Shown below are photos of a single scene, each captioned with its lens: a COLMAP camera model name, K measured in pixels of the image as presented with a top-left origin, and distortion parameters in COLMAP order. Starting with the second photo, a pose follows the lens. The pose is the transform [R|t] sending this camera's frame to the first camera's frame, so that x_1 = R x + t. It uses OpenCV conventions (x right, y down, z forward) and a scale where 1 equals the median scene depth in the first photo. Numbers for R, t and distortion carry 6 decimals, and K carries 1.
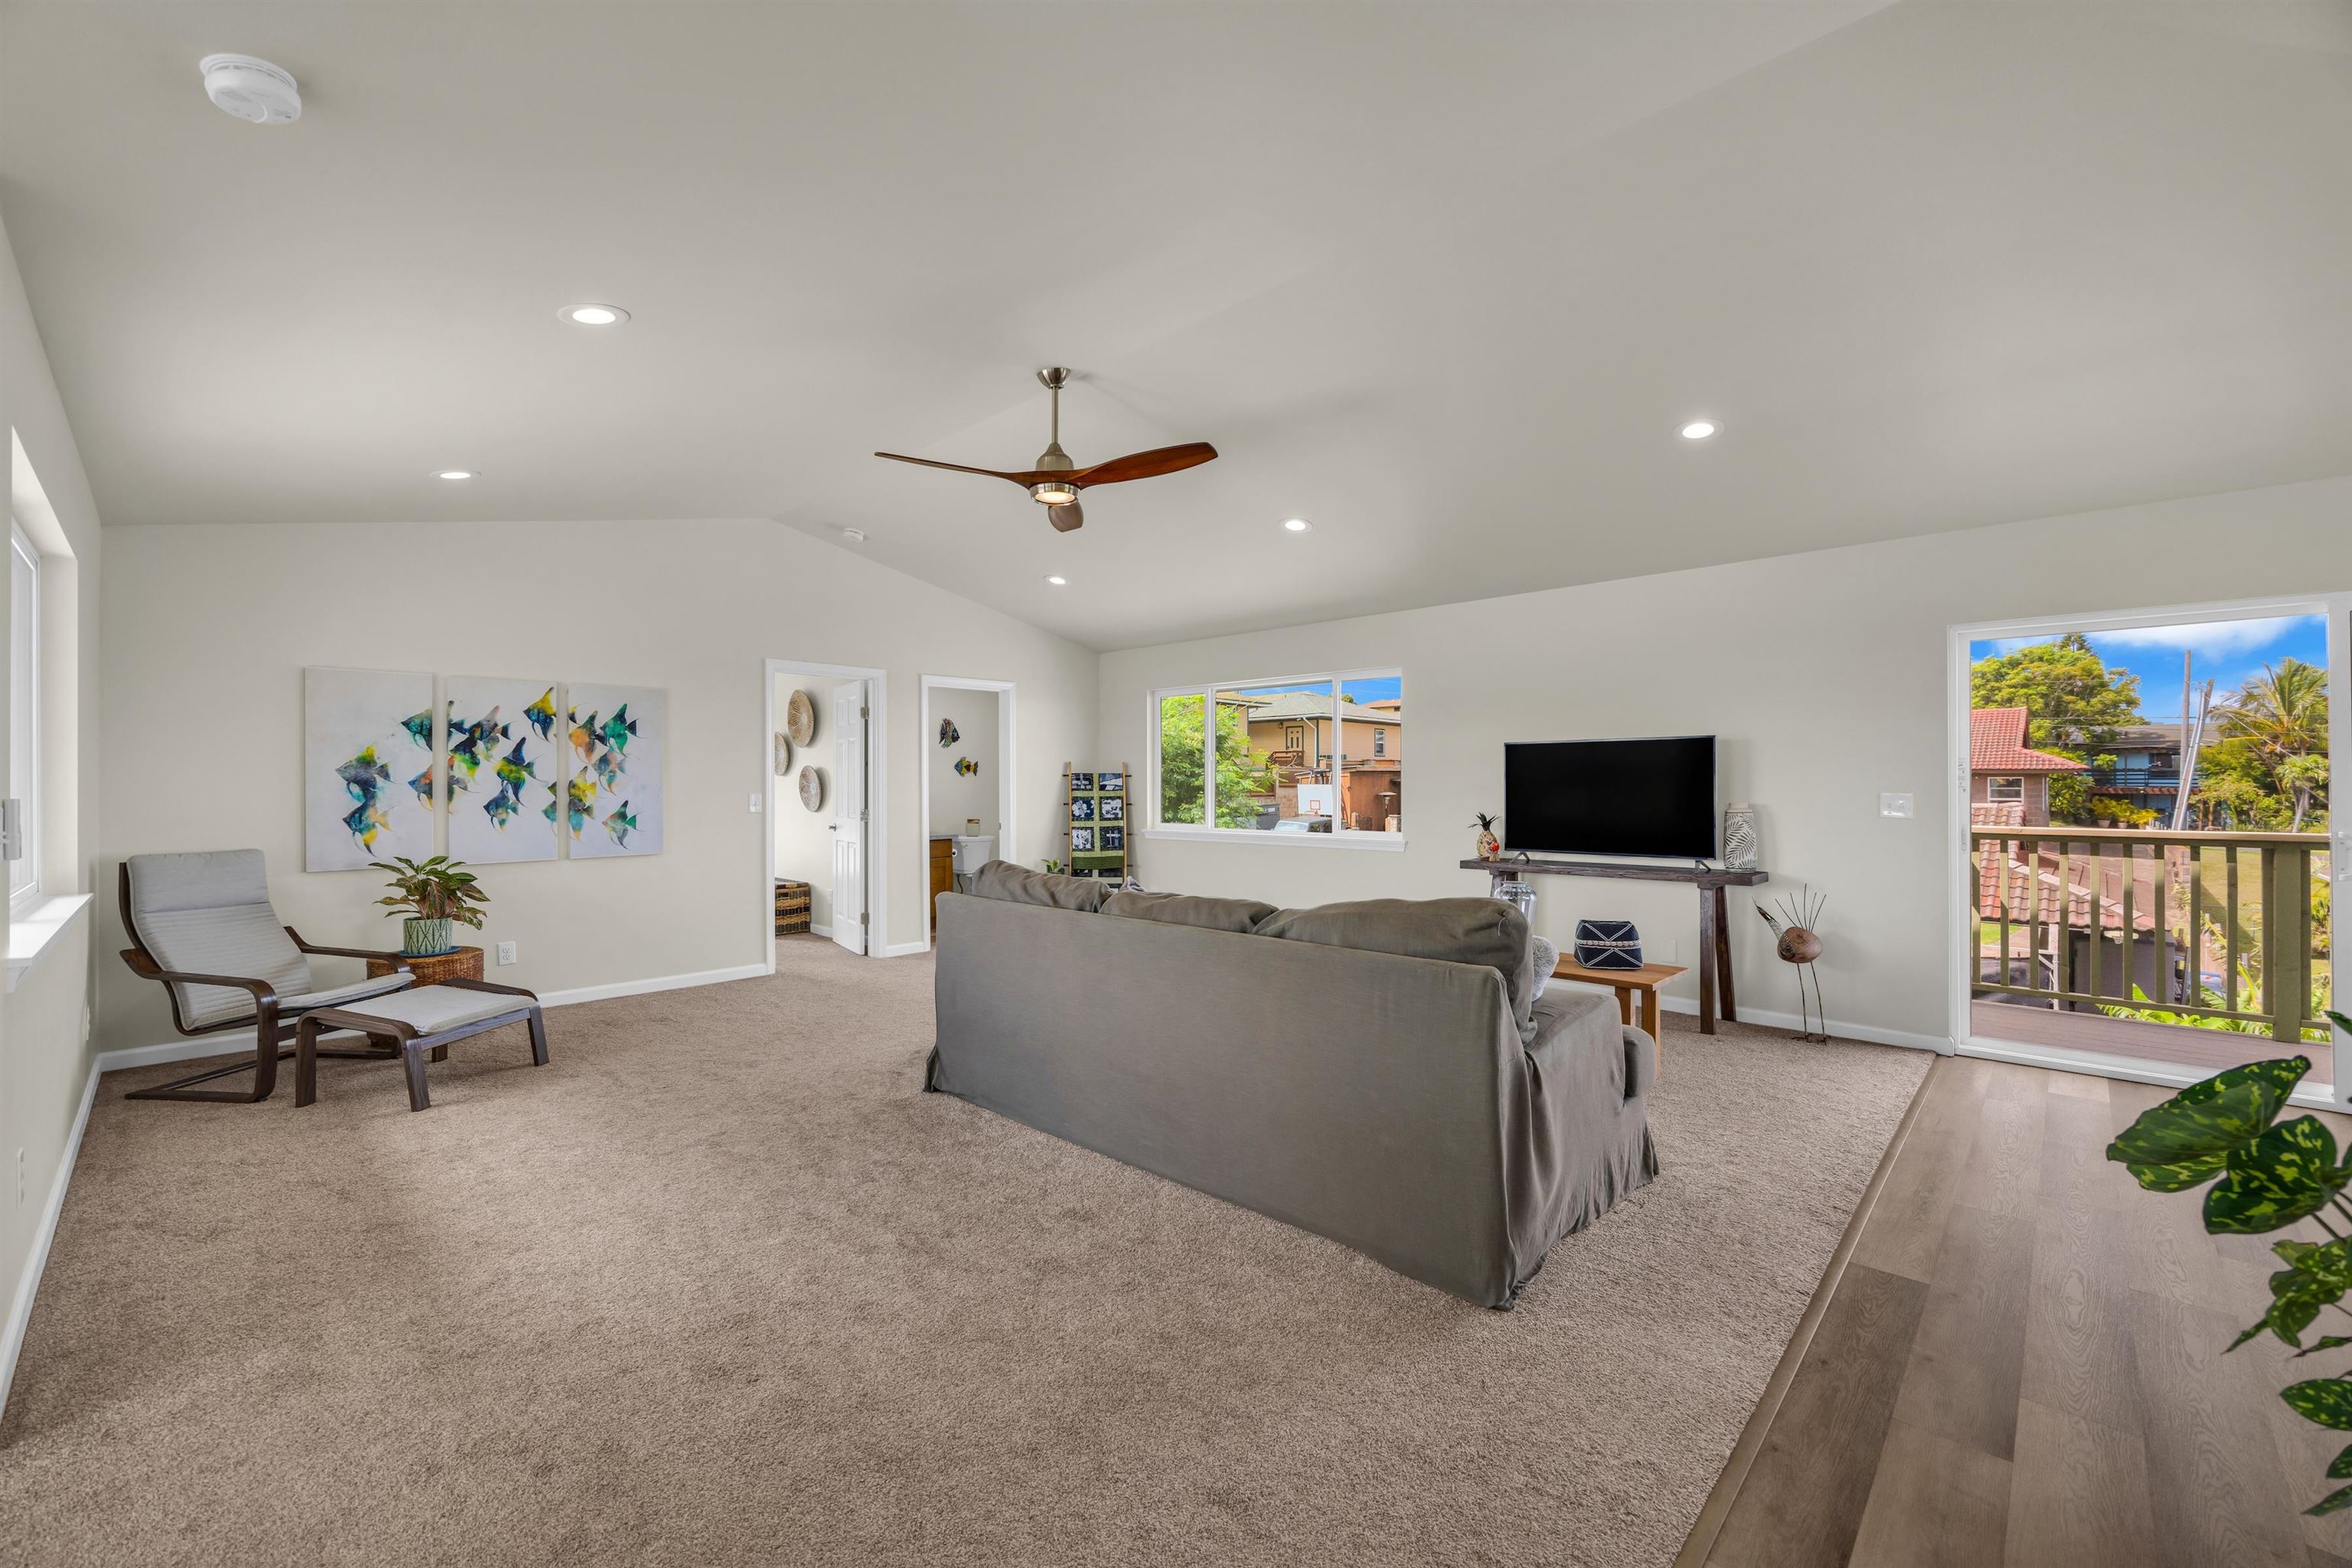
lens RADIAL K [[946.6, 0, 1176.0], [0, 946.6, 784.0], [0, 0, 1]] dist [-0.002022, 0.000102]
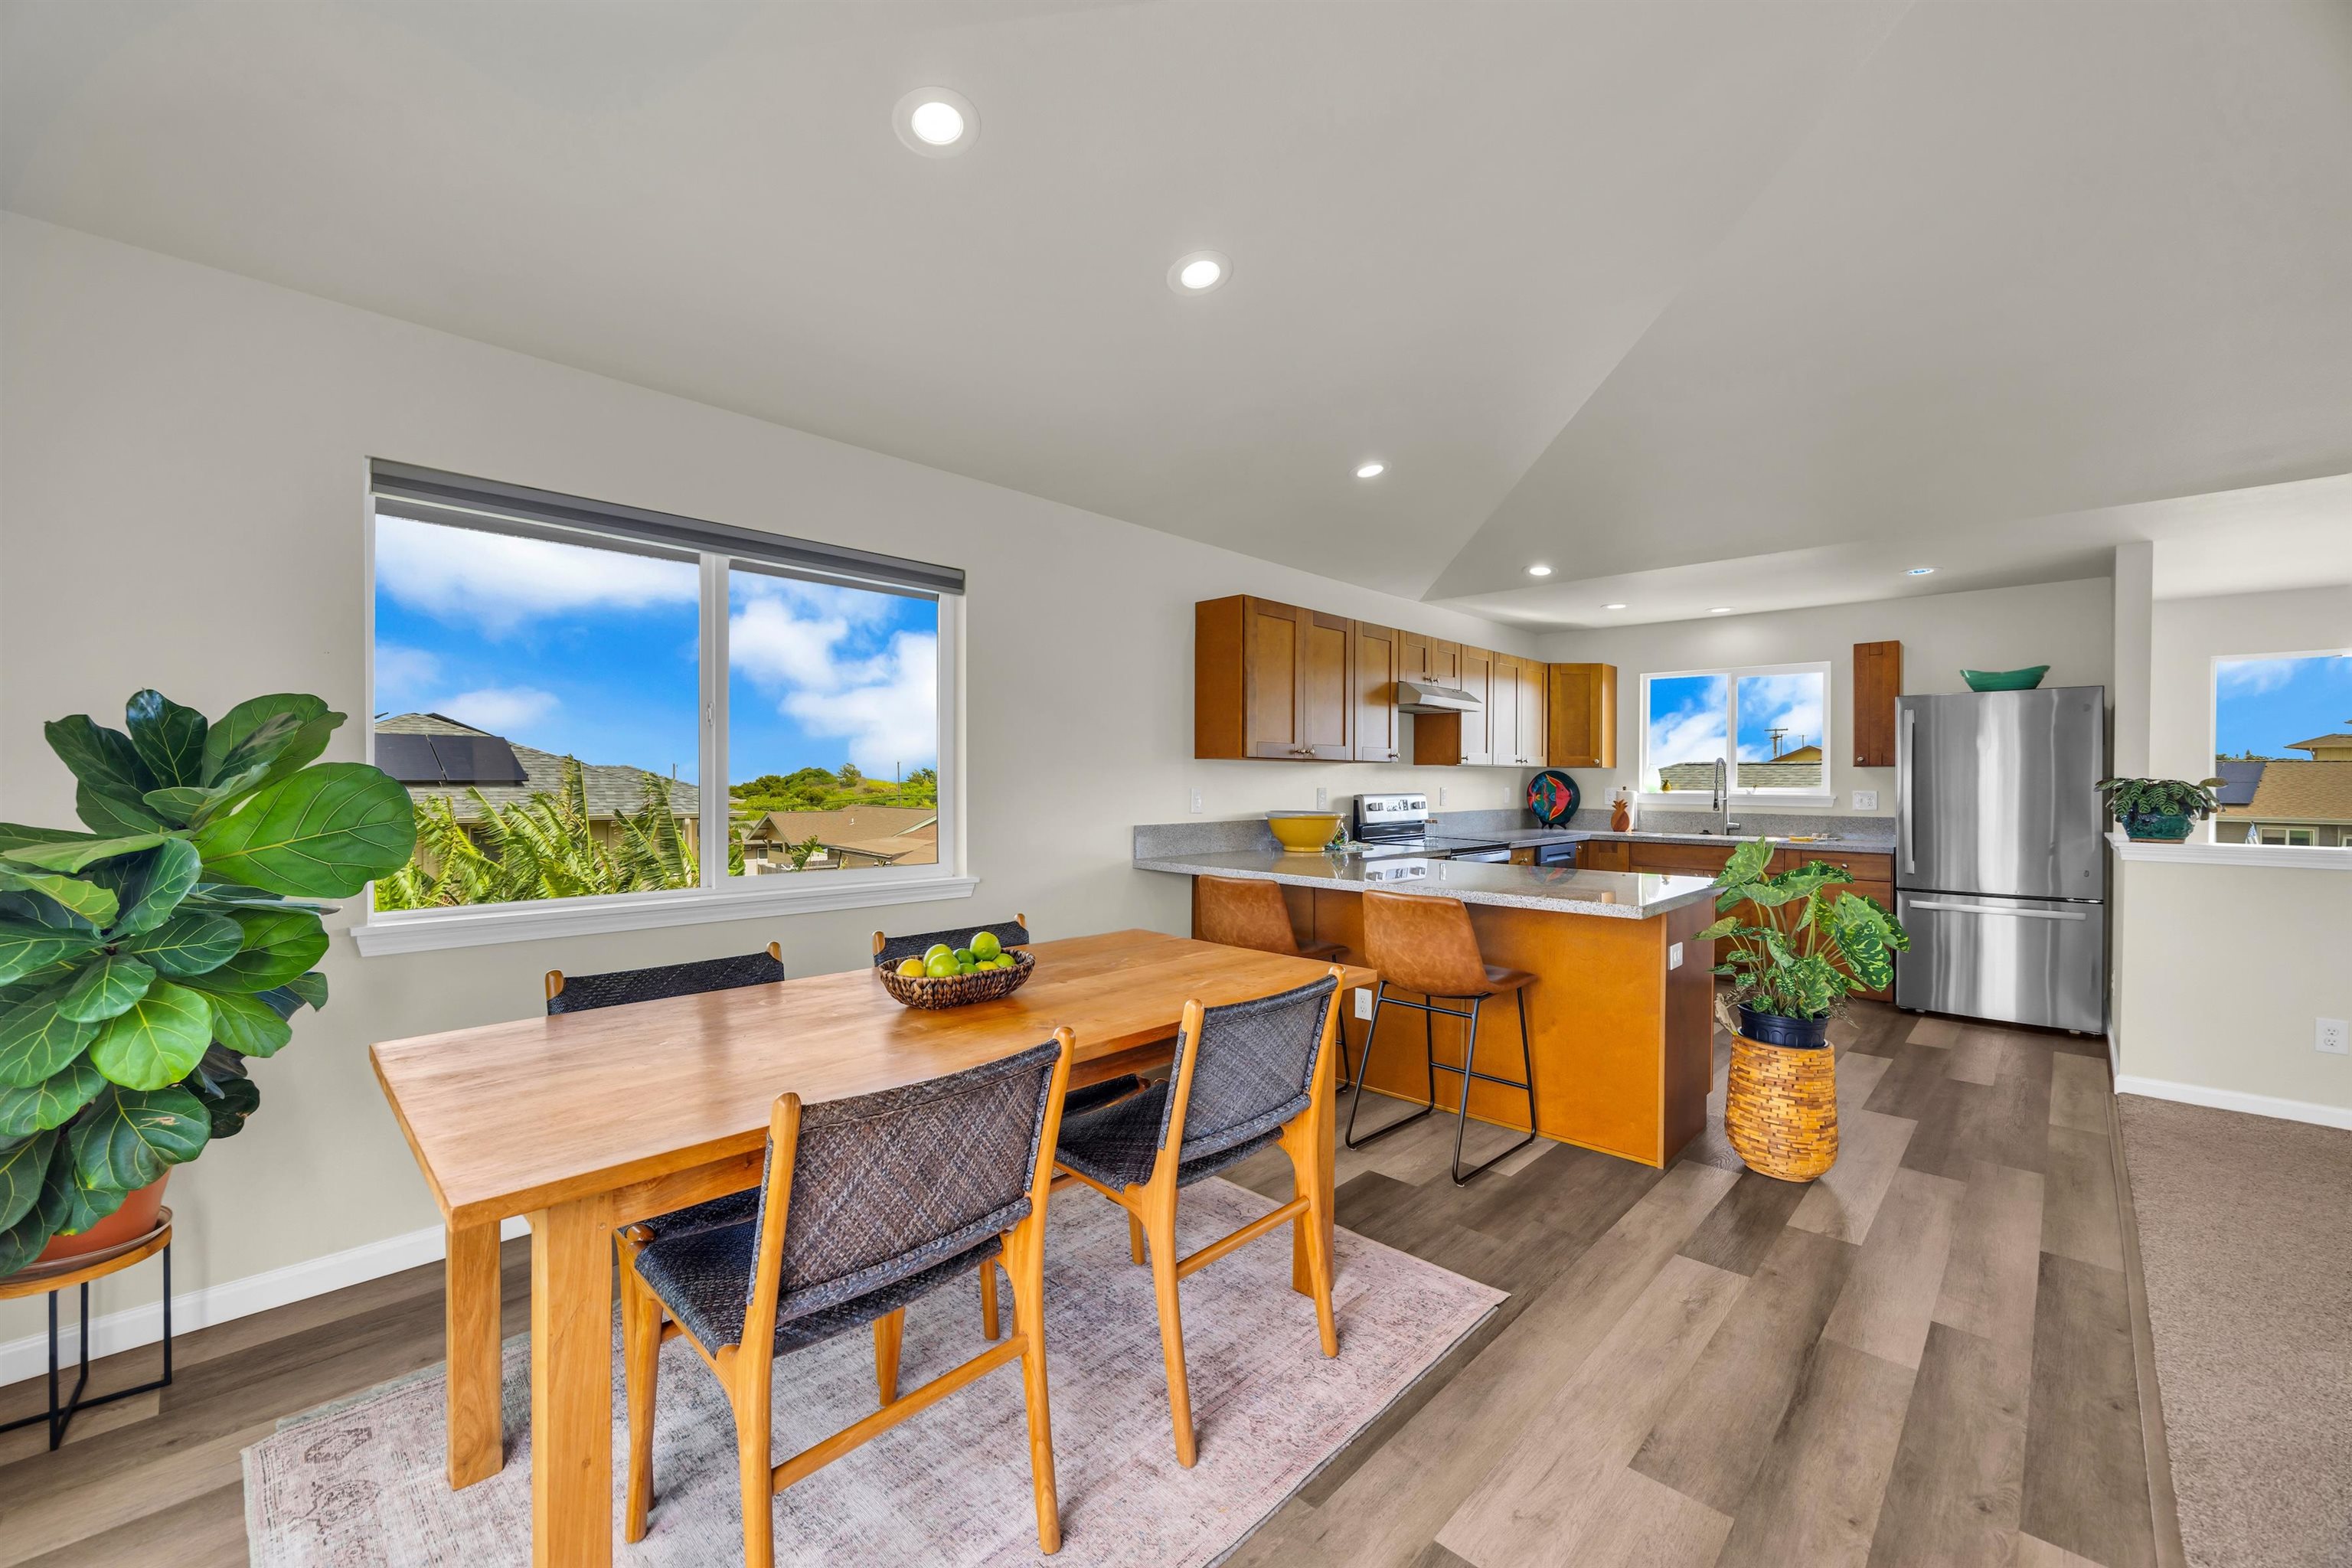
lens RADIAL K [[946.6, 0, 1176.0], [0, 946.6, 784.0], [0, 0, 1]] dist [-0.002022, 0.000102]
pose [[-0.999992, 0.003118, -0.002420, 1.873332], [0.003101, 0.999972, 0.006849, -0.031154], [0.002442, 0.006842, -0.999974, 2.229540]]
